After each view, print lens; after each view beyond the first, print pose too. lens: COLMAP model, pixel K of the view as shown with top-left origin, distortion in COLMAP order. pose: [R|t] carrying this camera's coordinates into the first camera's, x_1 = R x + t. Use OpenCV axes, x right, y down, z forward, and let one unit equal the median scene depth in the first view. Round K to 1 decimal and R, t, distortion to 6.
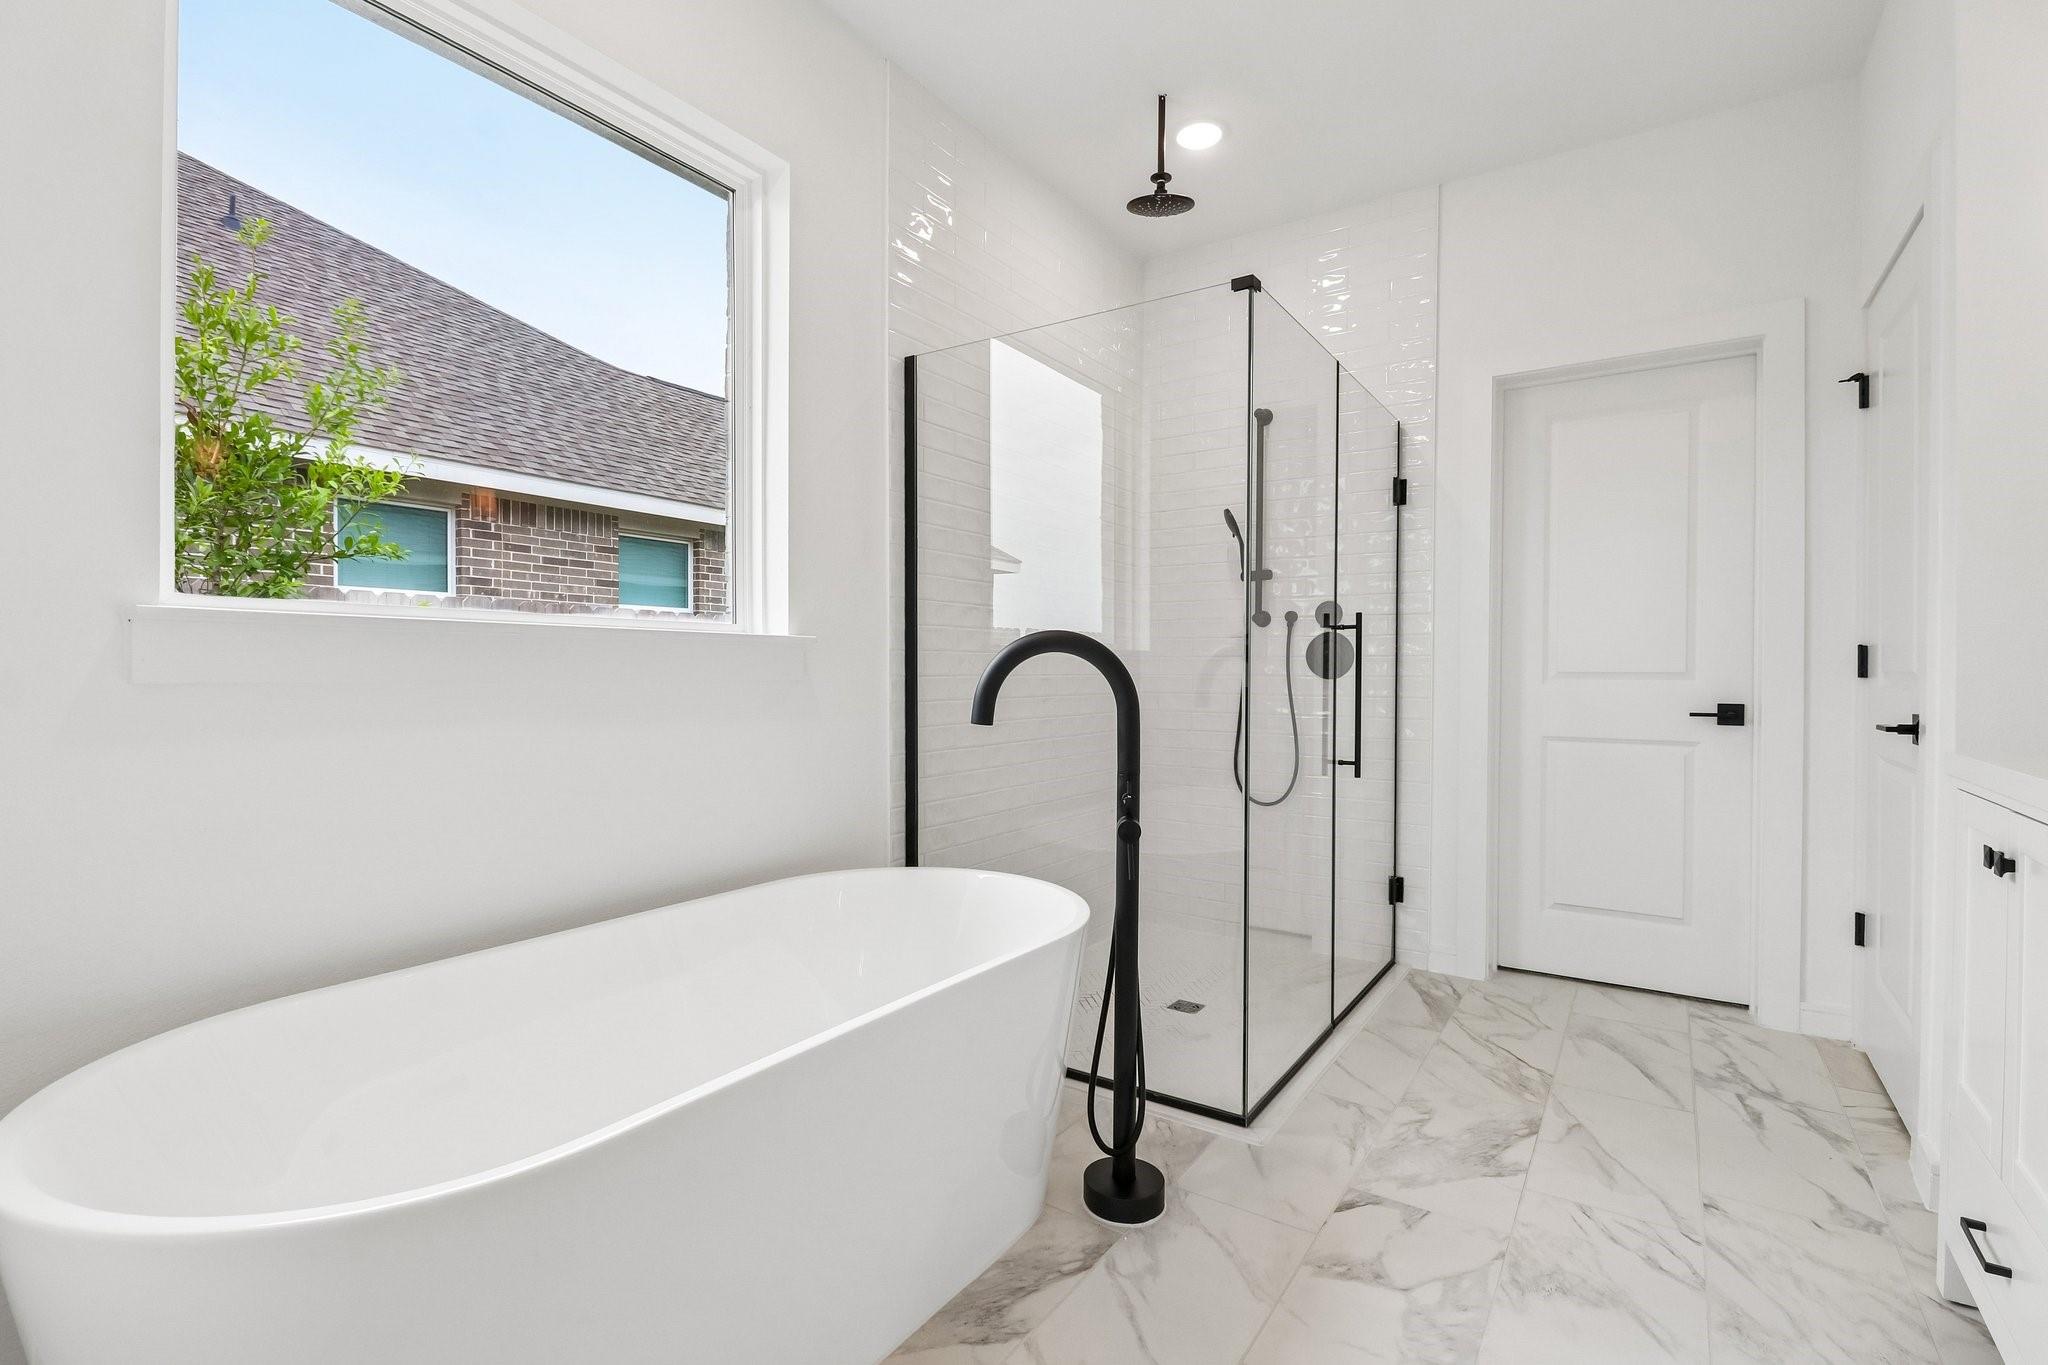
lens RADIAL K [[965.2, 0, 1018.5], [0, 965.2, 674.5], [0, 0, 1]] dist [-0.001351, 0.000140]
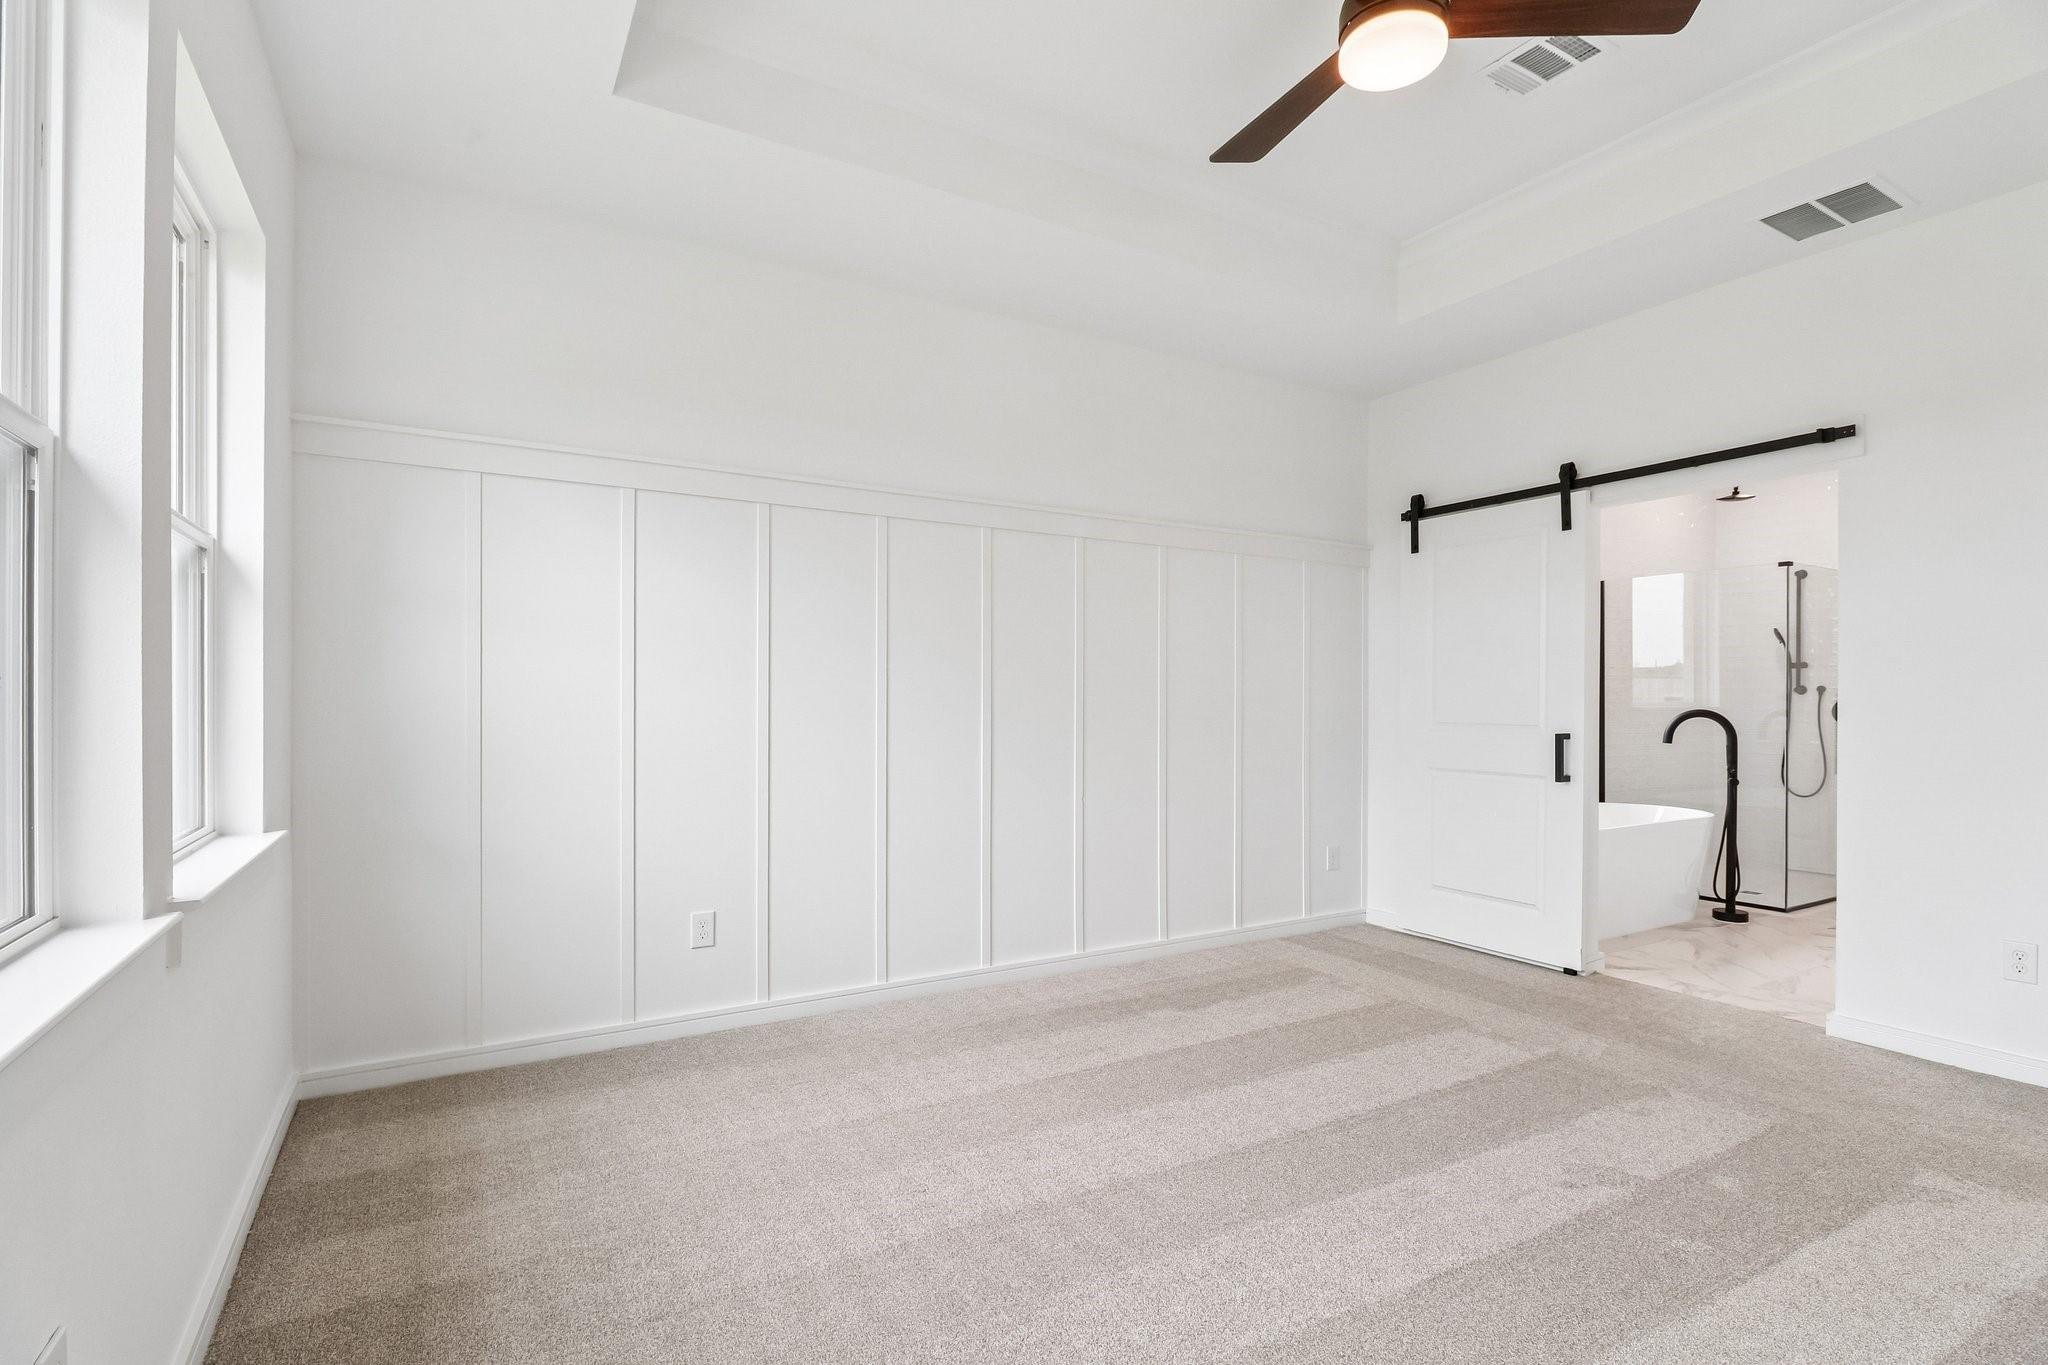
lens RADIAL K [[965.2, 0, 1037.4], [0, 965.2, 697.6], [0, 0, 1]] dist [-0.001351, 0.000140]
pose [[0.907159, 0.004498, -0.420763, -0.303363], [-0.009526, 0.999906, -0.009847, -0.019562], [0.420679, 0.012941, 0.907117, -1.337175]]
